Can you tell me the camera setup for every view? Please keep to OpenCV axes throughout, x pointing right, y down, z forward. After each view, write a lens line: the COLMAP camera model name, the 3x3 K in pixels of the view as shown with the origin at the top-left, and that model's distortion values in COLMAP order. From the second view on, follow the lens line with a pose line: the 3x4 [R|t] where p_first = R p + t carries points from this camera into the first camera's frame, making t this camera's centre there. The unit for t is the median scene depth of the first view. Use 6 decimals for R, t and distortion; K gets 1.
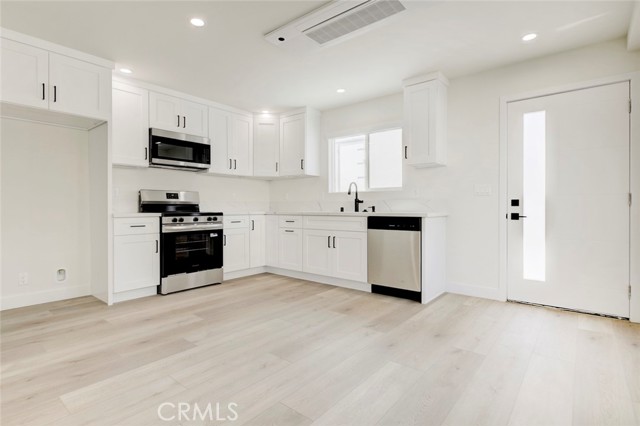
lens RADIAL K [[318.9, 0, 318.3], [0, 318.9, 207.2], [0, 0, 1]] dist [0.001255, -0.000026]
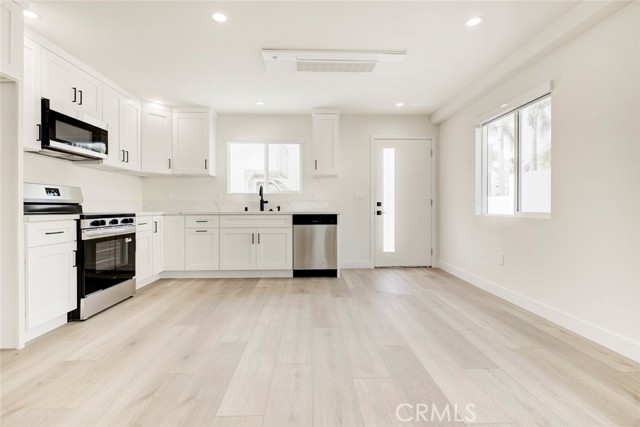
lens RADIAL K [[302.2, 0, 315.7], [0, 302.2, 207.0], [0, 0, 1]] dist [0.002083, -0.000014]
pose [[0.755196, -0.000220, 0.655499, -0.504230], [-0.000181, 1.000000, 0.000544, -0.000577], [-0.655499, -0.000529, 0.755196, 0.071058]]
